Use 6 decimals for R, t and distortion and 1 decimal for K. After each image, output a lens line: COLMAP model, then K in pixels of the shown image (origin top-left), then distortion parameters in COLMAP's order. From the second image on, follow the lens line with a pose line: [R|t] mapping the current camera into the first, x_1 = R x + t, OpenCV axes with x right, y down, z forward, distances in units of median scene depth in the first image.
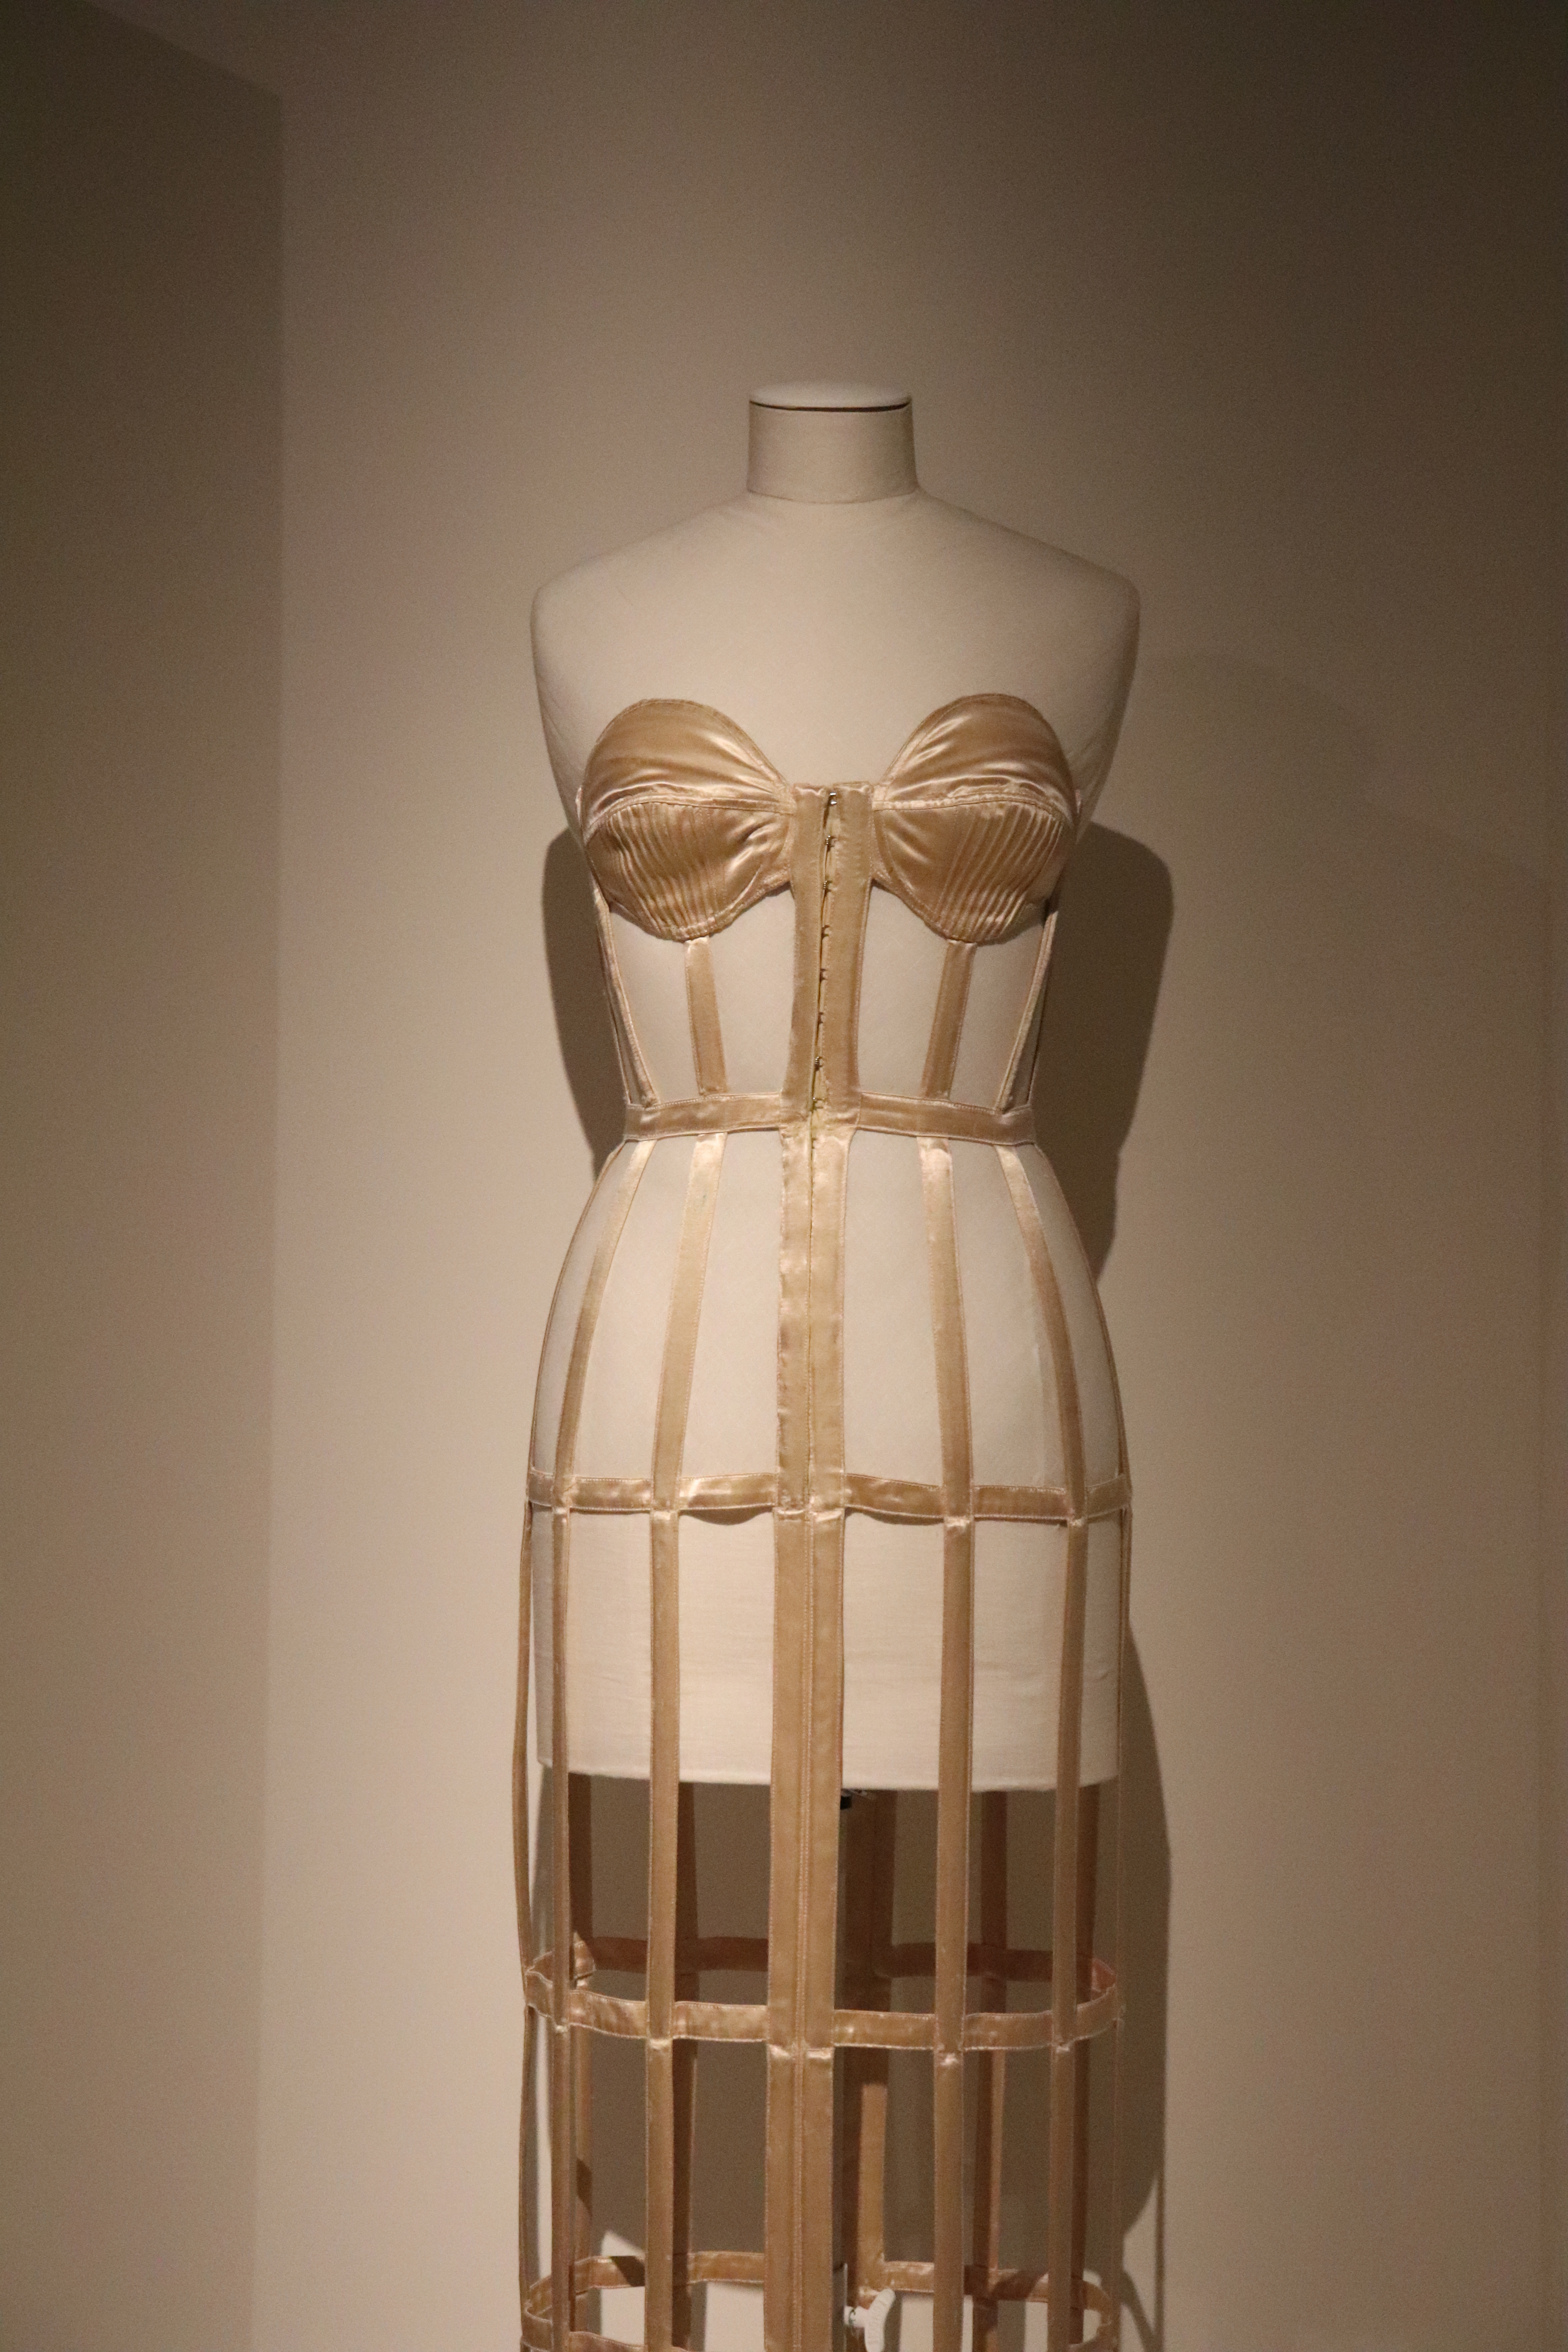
lens RADIAL K [[4295.7, 0, 784.1], [0, 4295.7, 1166.5], [0, 0, 1]] dist [0.081717, 0.000000]
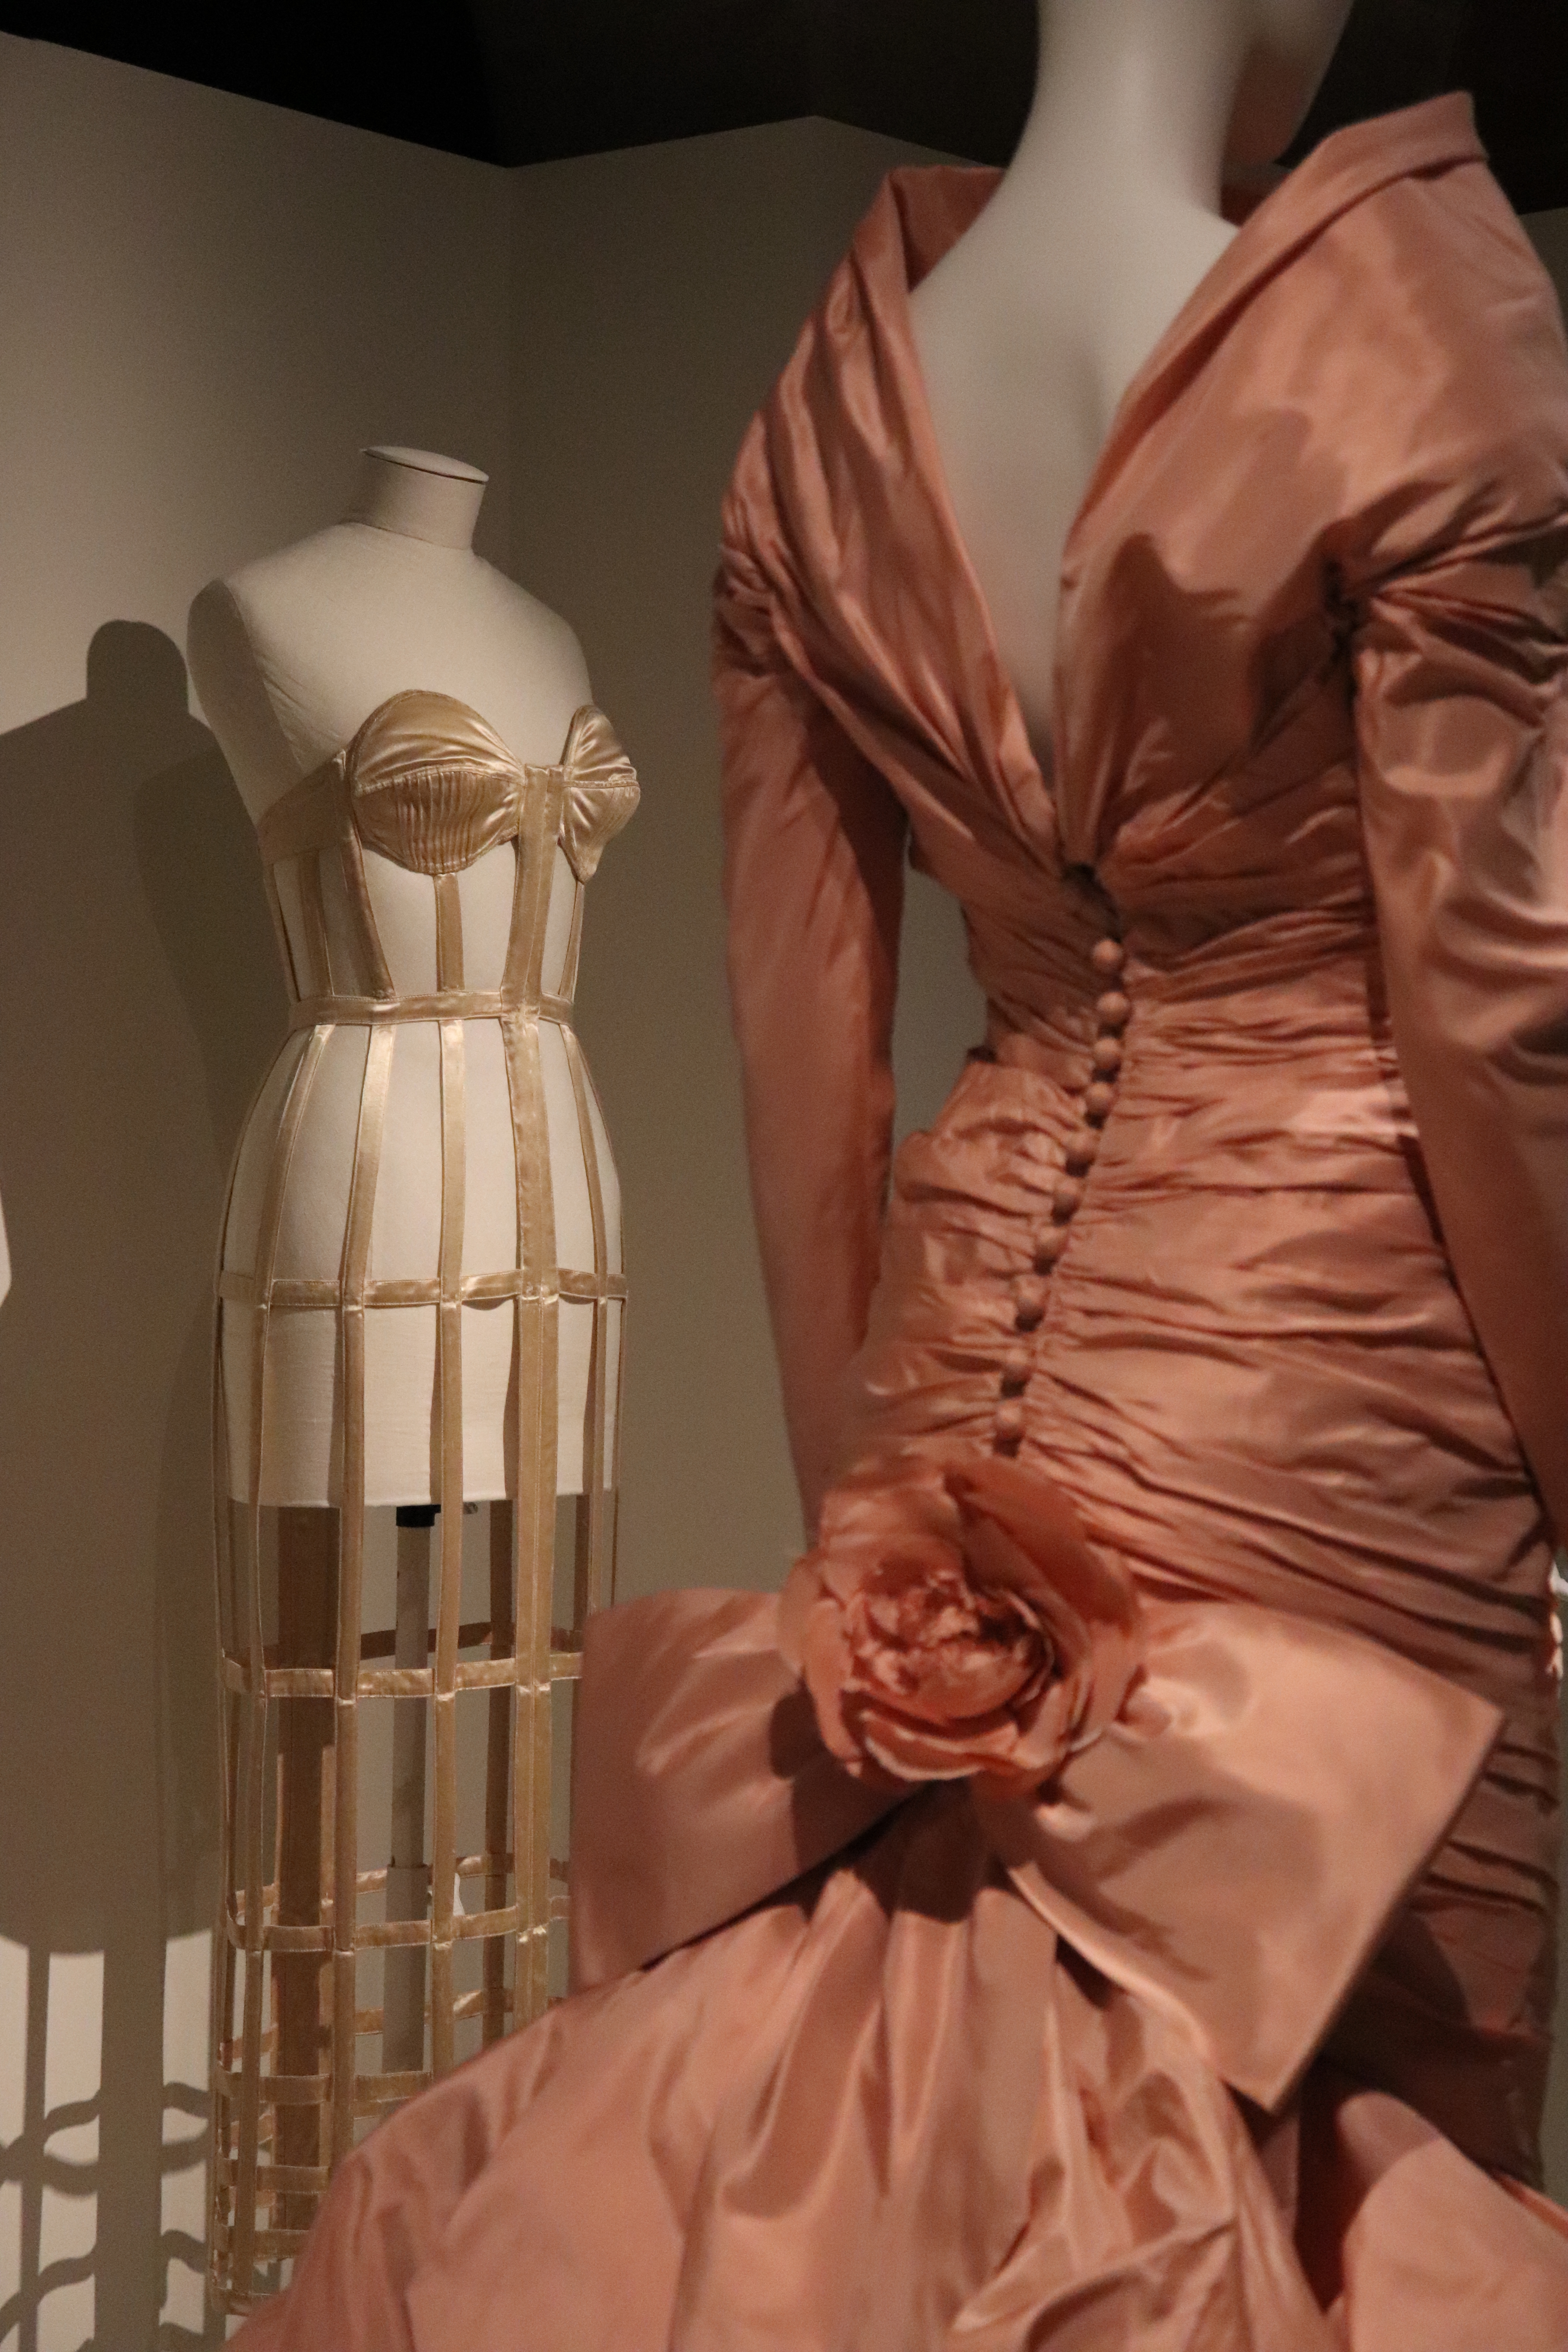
lens RADIAL K [[4619.6, 0, 783.8], [0, 4619.6, 1181.6], [0, 0, 1]] dist [0.108298, 0.000000]
pose [[0.568123, -0.017278, 0.822762, -1.152223], [-0.011962, 0.999501, 0.029250, -0.000743], [-0.822856, -0.026460, 0.567633, 0.097650]]
